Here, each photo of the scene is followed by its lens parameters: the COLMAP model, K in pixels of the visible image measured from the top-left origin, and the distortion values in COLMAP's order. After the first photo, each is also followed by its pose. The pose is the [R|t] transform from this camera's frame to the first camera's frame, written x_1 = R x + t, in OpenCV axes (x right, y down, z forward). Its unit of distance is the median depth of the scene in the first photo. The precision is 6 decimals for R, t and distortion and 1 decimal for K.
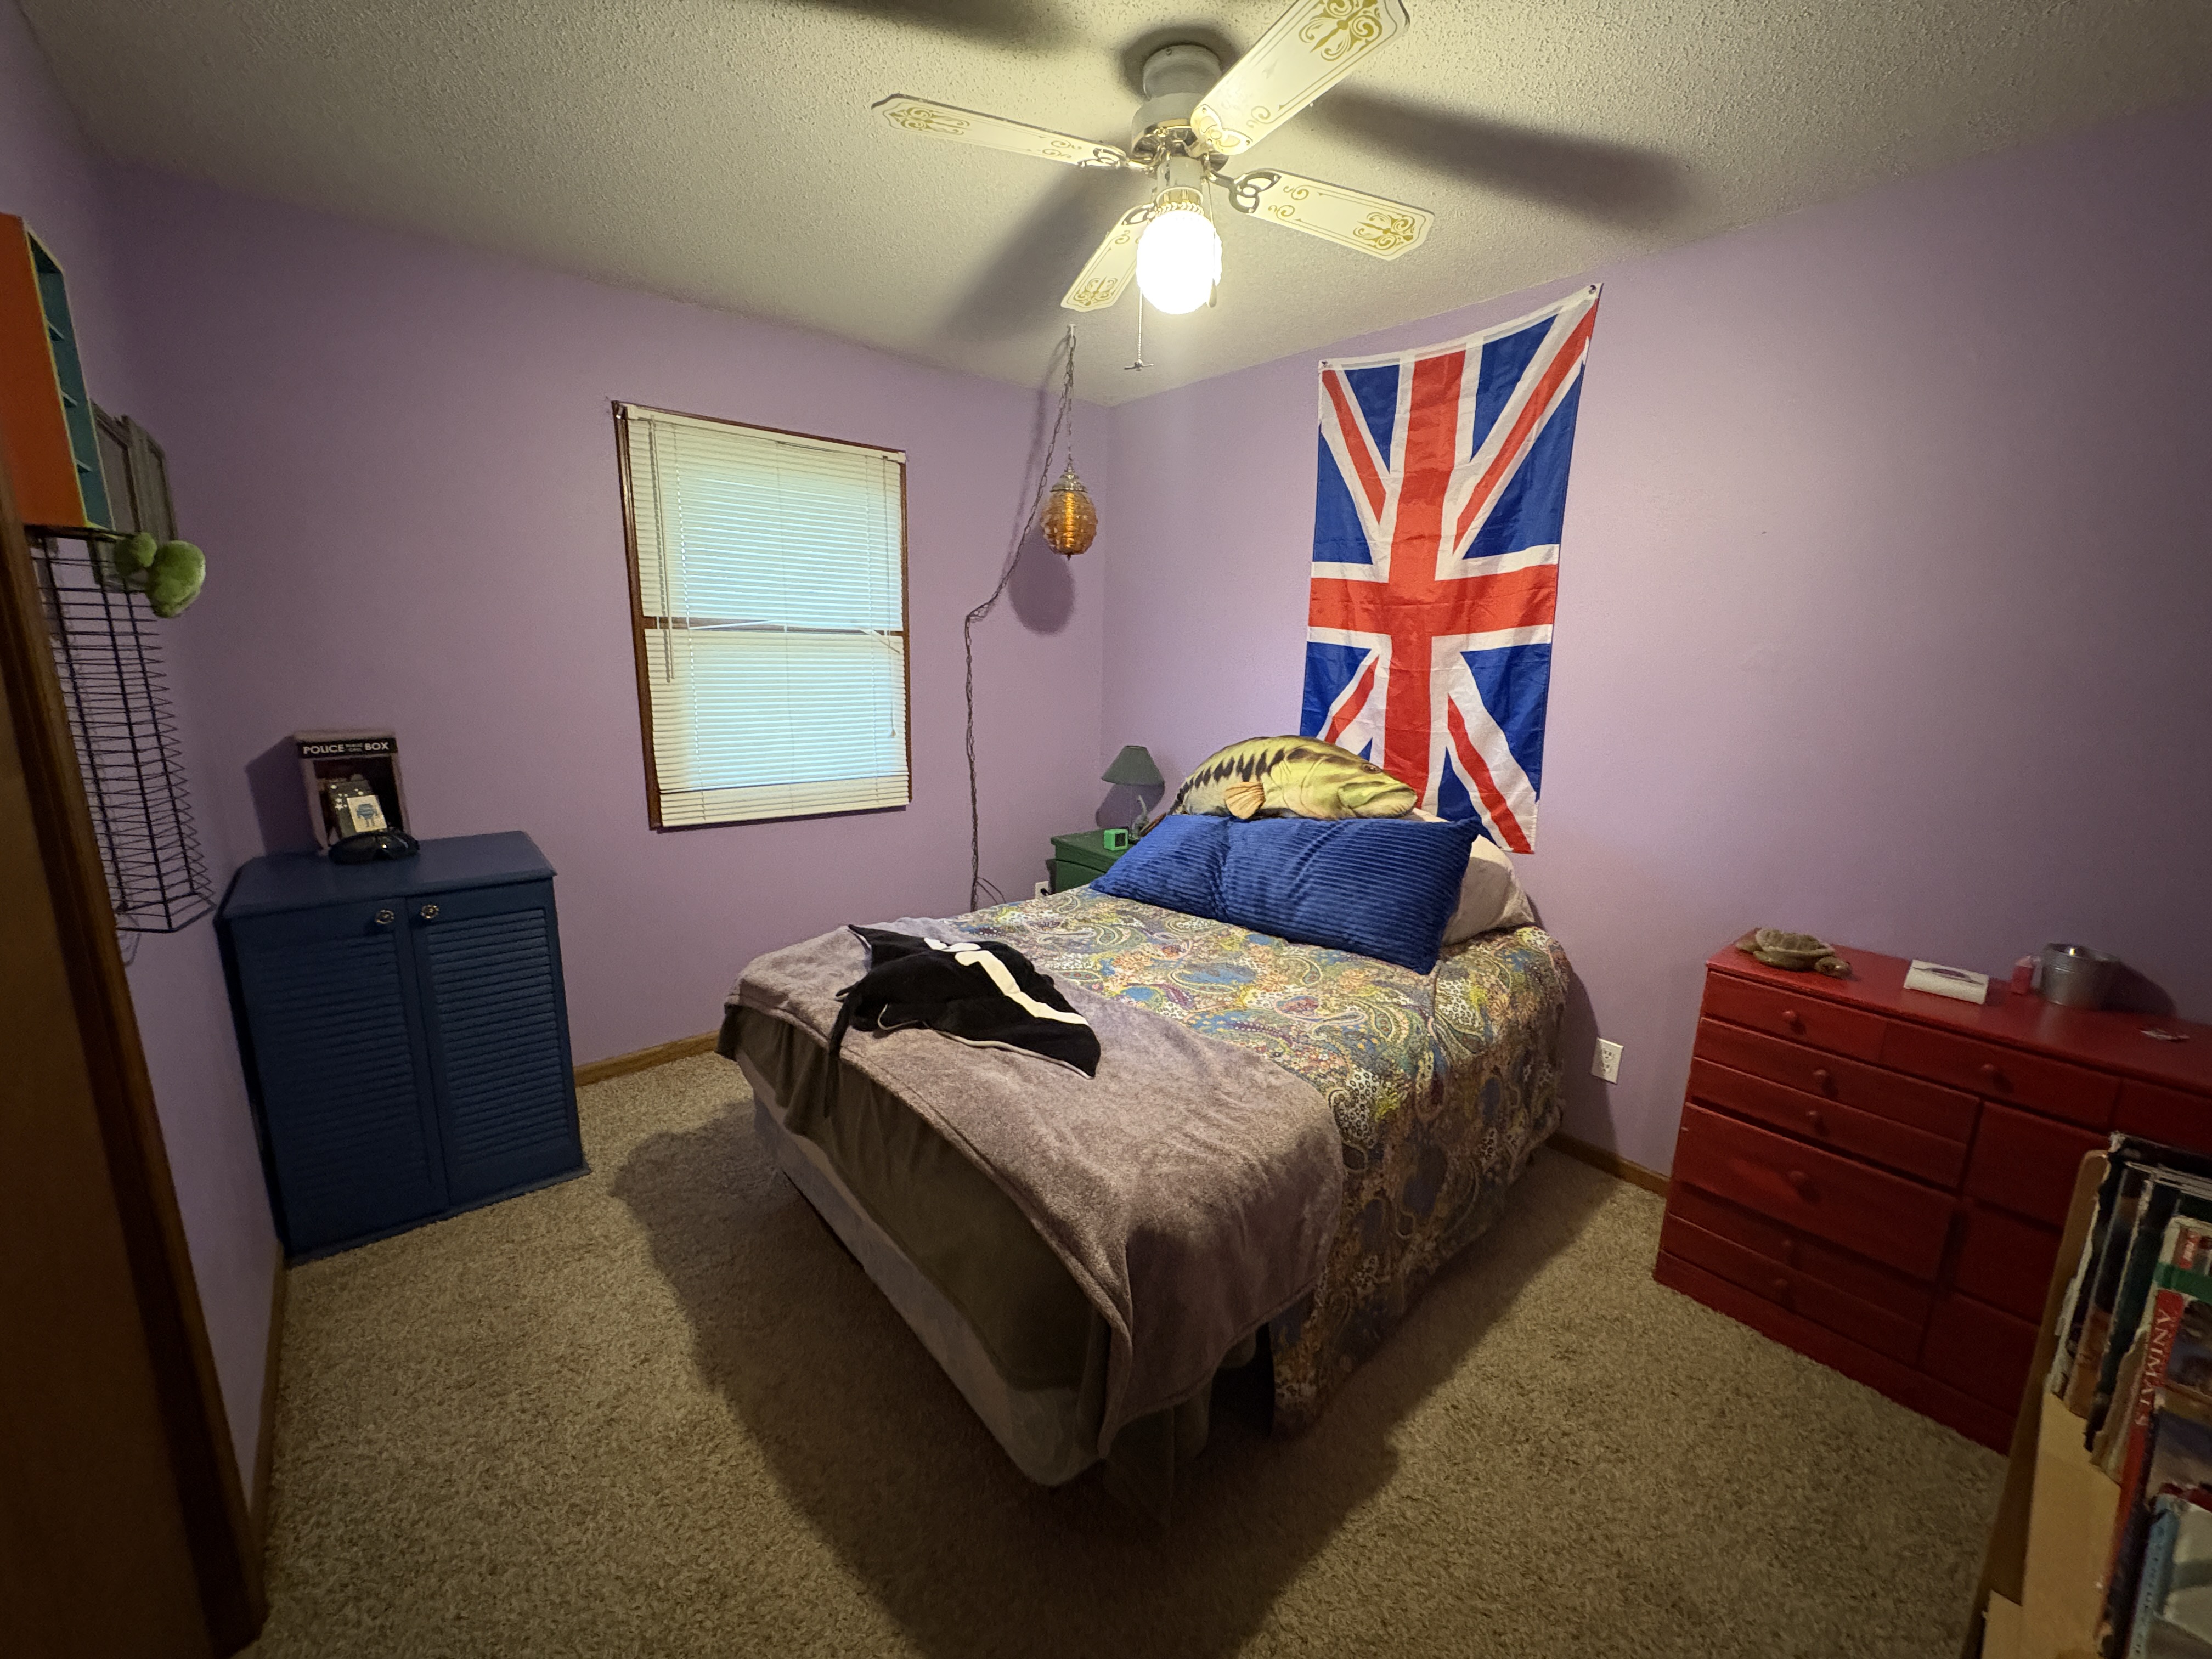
lens RADIAL K [[877.3, 0, 1108.8], [0, 877.3, 823.5], [0, 0, 1]] dist [-0.005387, 0.001926]
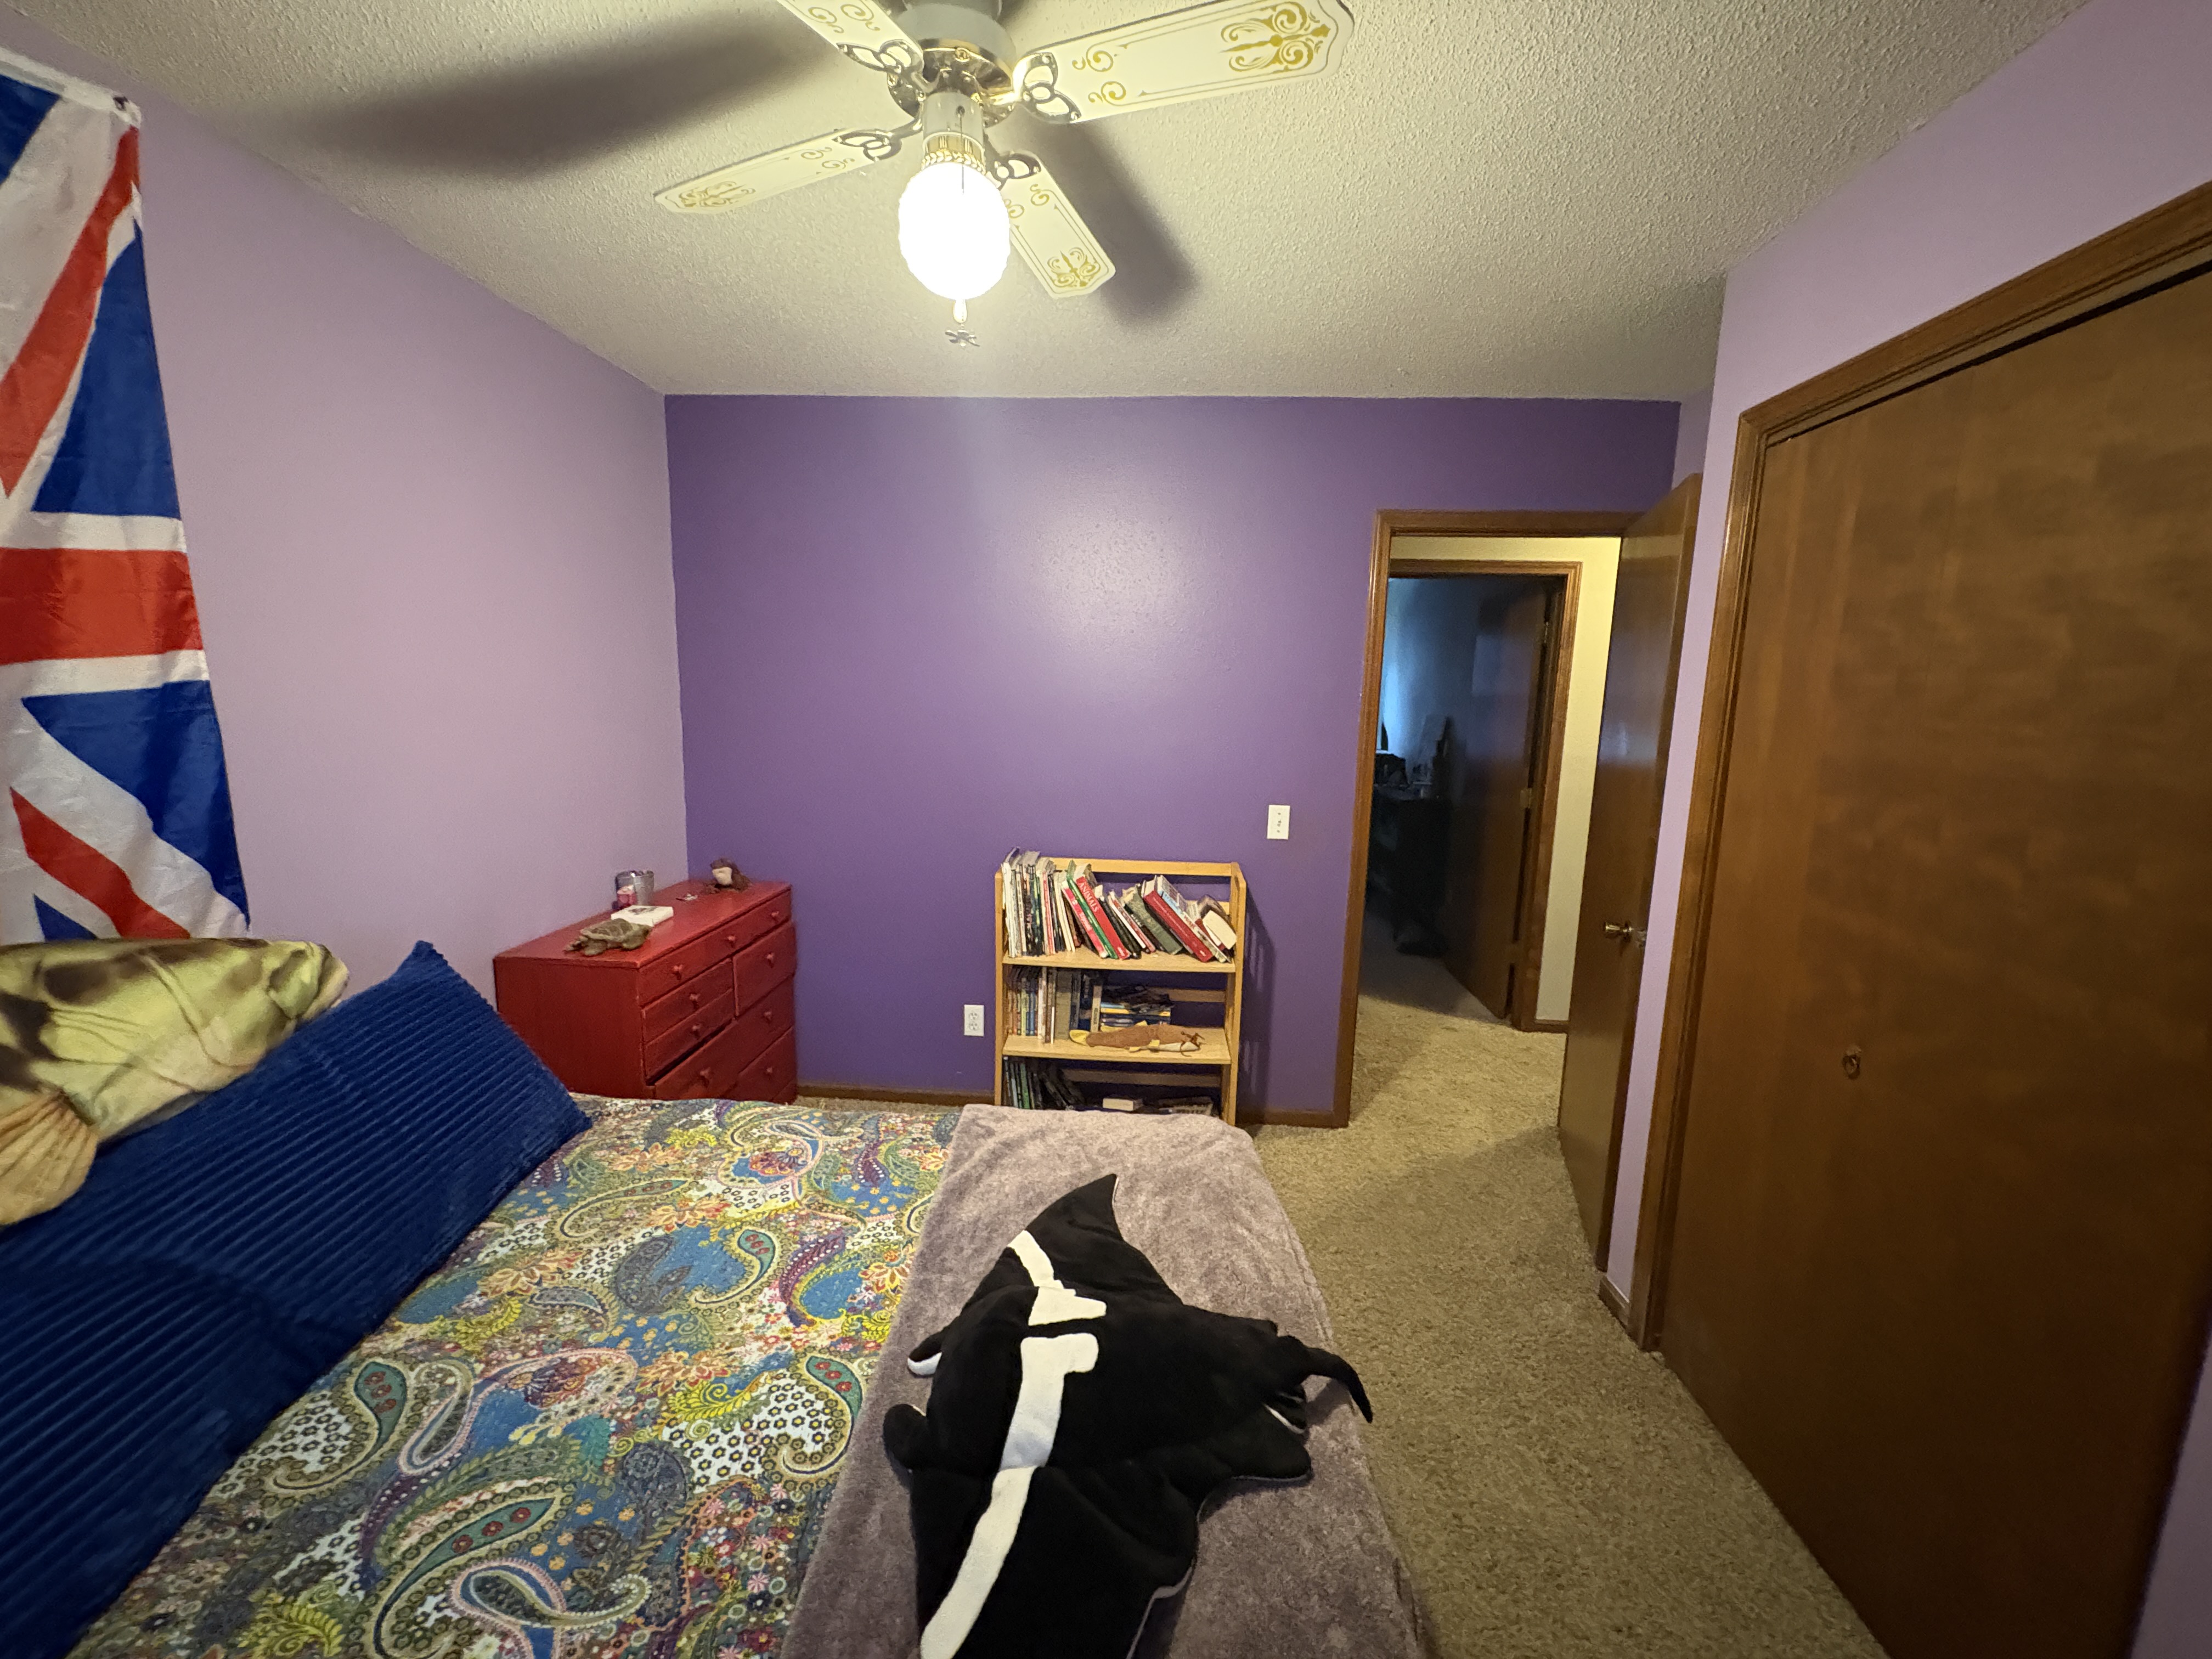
lens RADIAL K [[877.3, 0, 1109.9], [0, 877.3, 822.1], [0, 0, 1]] dist [-0.005387, 0.001926]
pose [[-0.707510, -0.140827, 0.692530, -0.393046], [0.115803, 0.943595, 0.310190, -0.228410], [-0.697151, 0.299660, -0.651294, 0.985763]]
